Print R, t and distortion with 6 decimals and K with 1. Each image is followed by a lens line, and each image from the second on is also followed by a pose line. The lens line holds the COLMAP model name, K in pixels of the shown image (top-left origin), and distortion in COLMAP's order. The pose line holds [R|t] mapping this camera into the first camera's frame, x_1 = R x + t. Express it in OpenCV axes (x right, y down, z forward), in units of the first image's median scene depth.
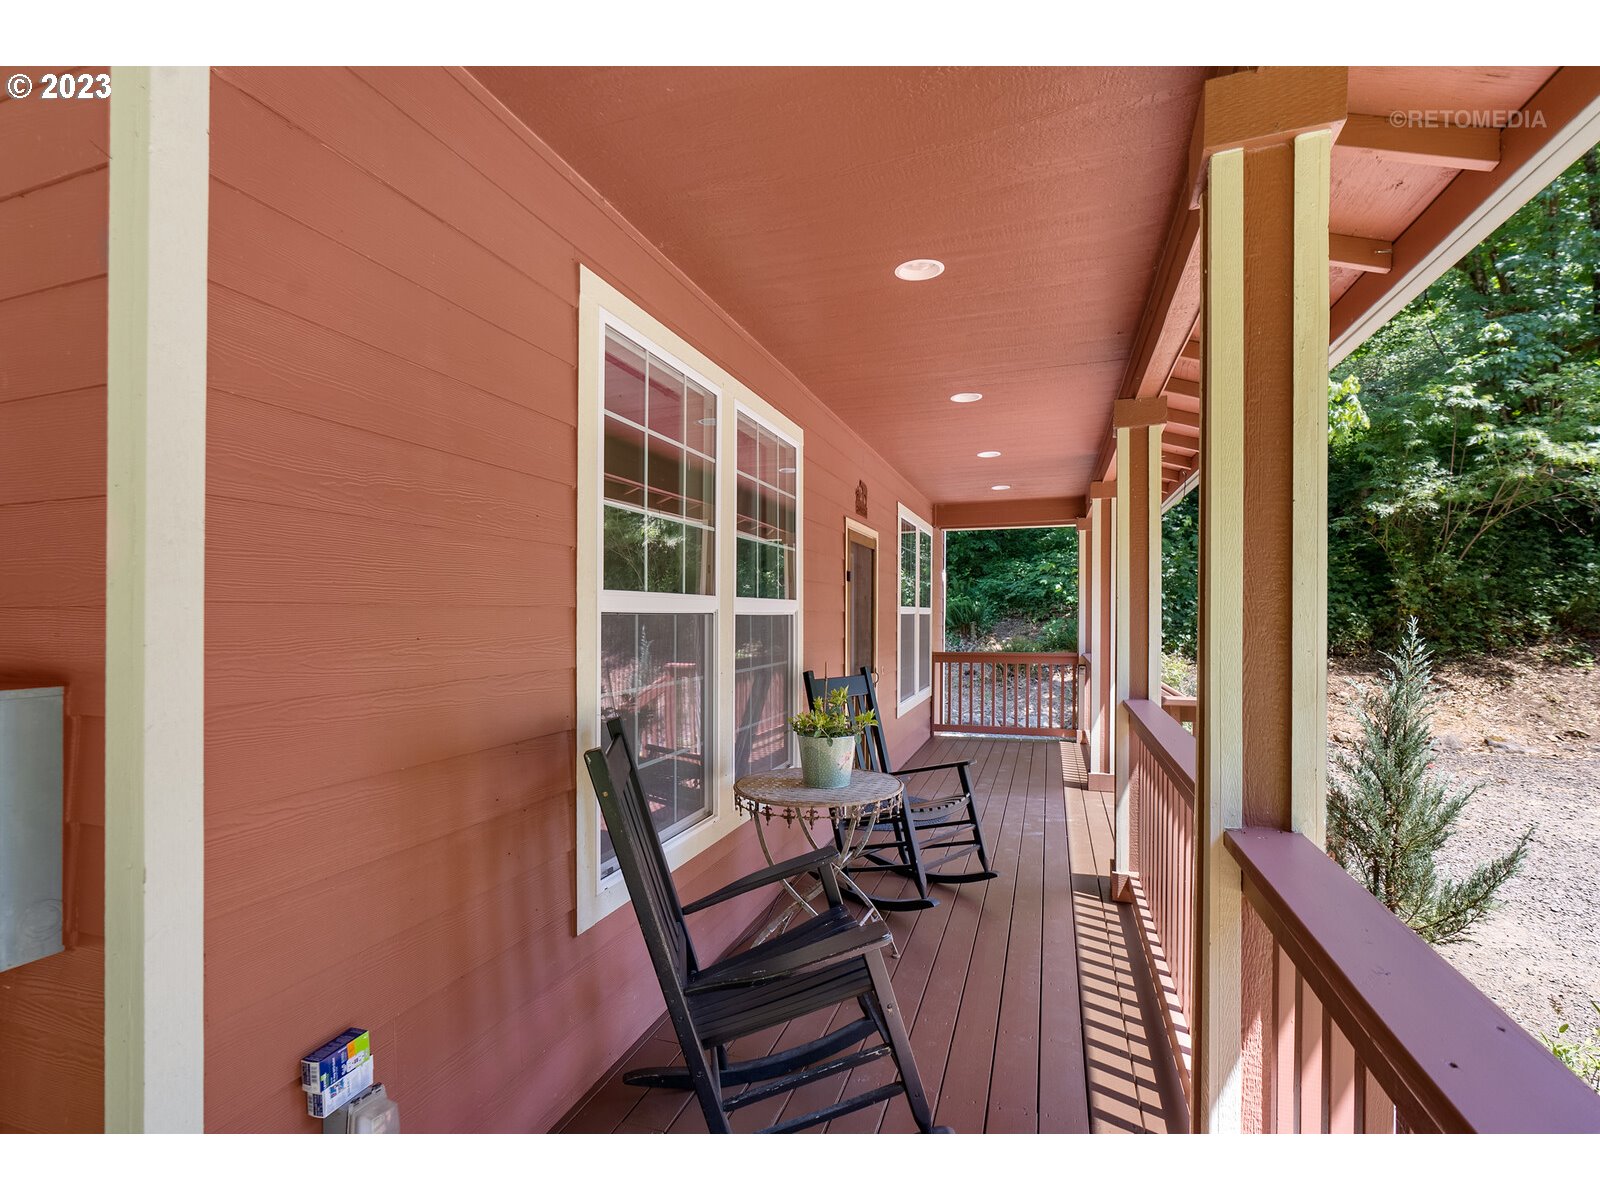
lens RADIAL K [[728.9, 0, 800.0], [0, 728.9, 600.0], [0, 0, 1]] dist [-0.005891, 0.000195]
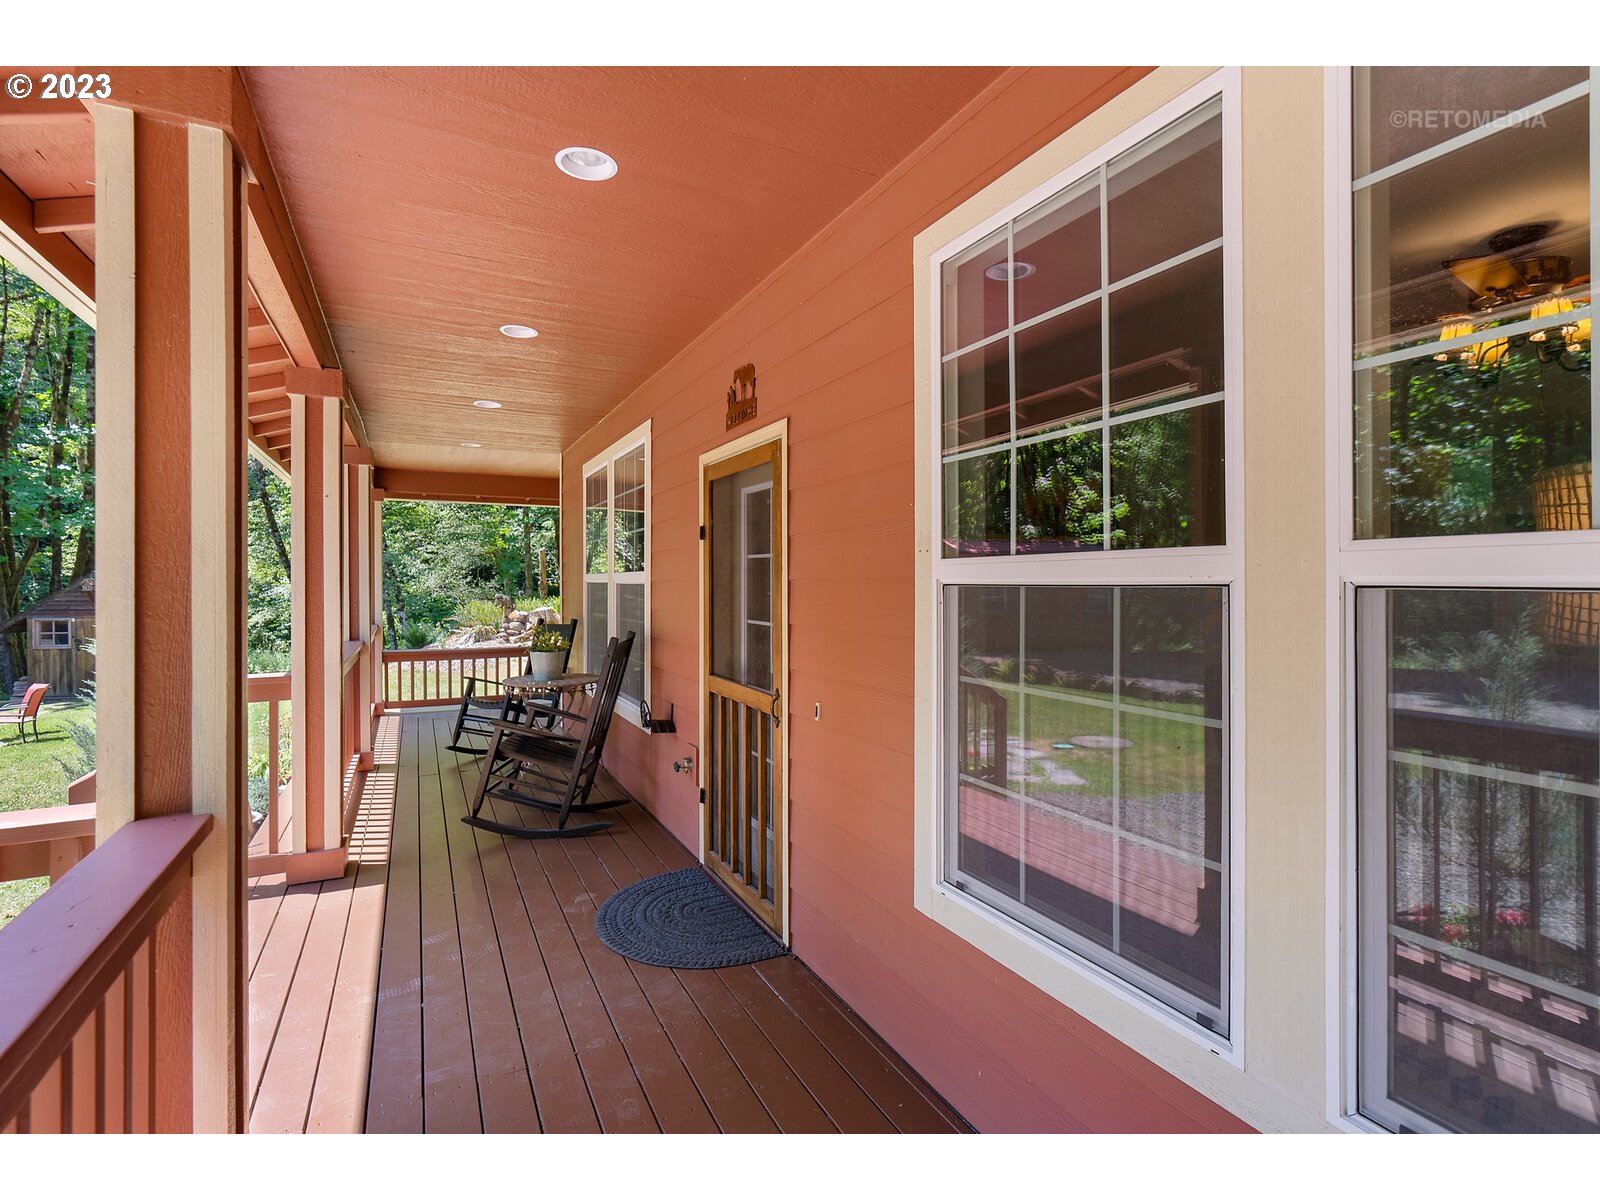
lens RADIAL K [[750.7, 0, 802.1], [0, 750.7, 580.1], [0, 0, 1]] dist [0.000485, 0.000227]
pose [[-0.693776, -0.011323, -0.720102, 0.510752], [0.005286, 0.999769, -0.020814, 0.029996], [0.720172, -0.018247, -0.693556, 1.496957]]
